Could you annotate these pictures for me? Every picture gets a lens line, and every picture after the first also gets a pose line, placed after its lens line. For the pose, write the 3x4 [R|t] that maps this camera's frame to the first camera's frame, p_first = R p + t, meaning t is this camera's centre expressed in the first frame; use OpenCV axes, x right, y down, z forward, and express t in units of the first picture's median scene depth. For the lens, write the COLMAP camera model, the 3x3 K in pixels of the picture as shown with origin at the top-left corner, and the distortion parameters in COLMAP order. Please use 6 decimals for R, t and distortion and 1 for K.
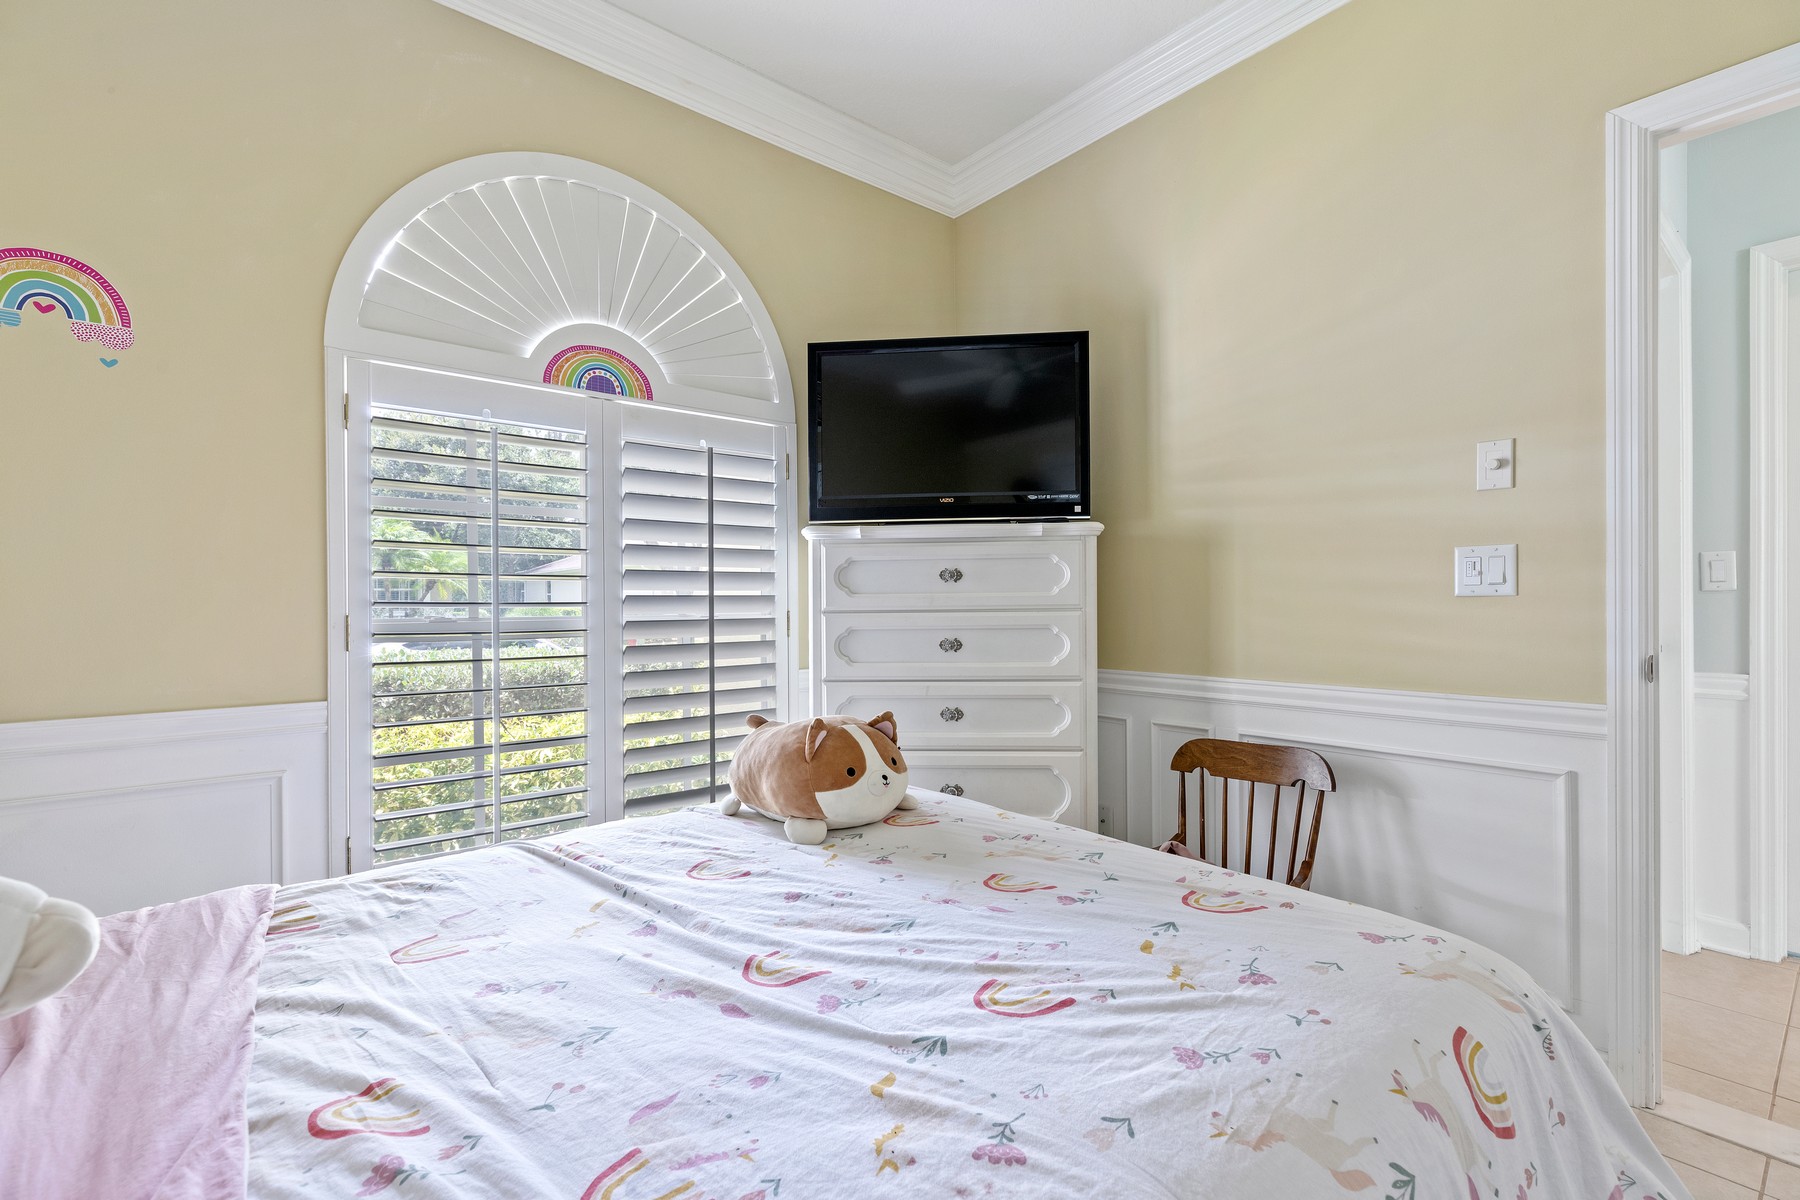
lens RADIAL K [[813.7, 0, 892.7], [0, 813.7, 596.9], [0, 0, 1]] dist [-0.002188, -0.000024]
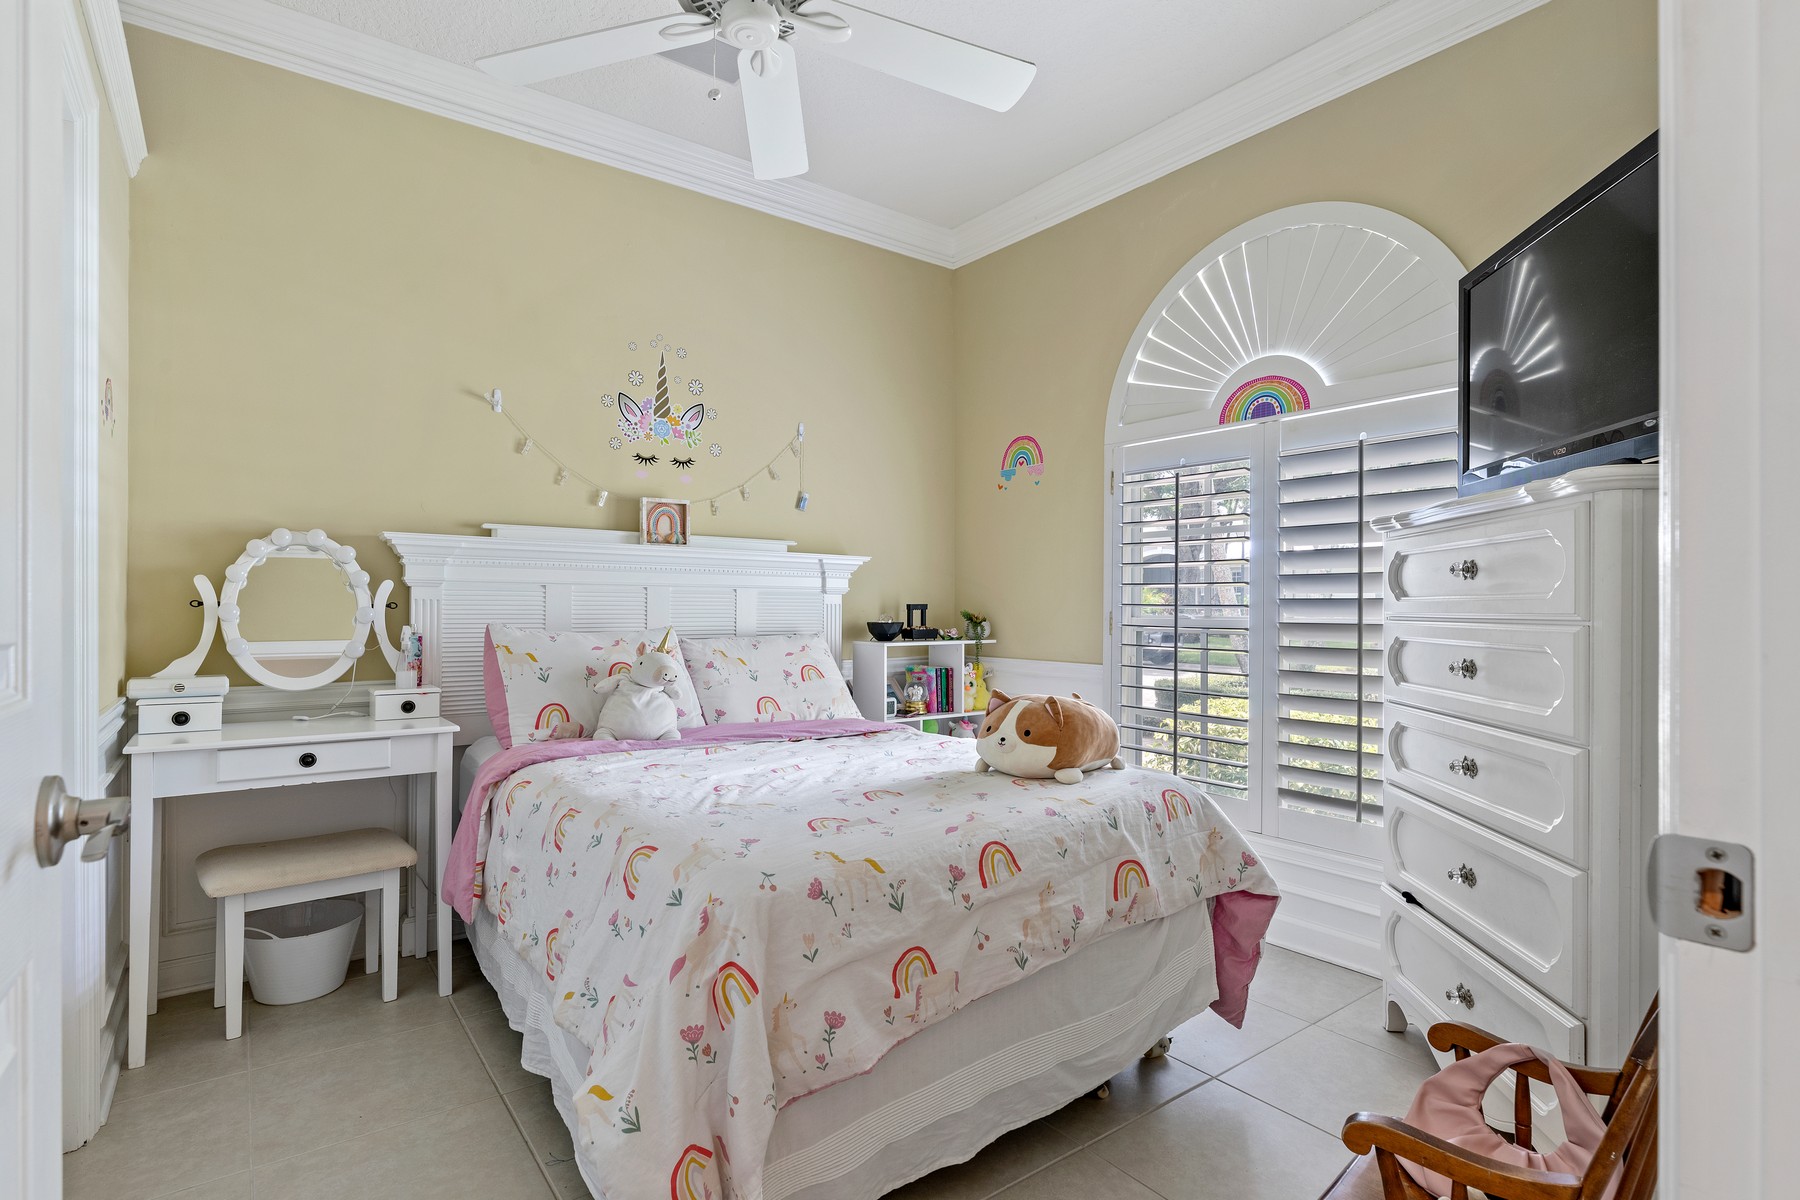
lens RADIAL K [[897.0, 0, 895.5], [0, 897.0, 603.0], [0, 0, 1]] dist [0.002343, 0.000142]
pose [[-0.064620, 0.003502, -0.997904, 0.883469], [0.001011, 0.999994, 0.003443, -0.000731], [0.997909, -0.000787, -0.064623, 0.559389]]
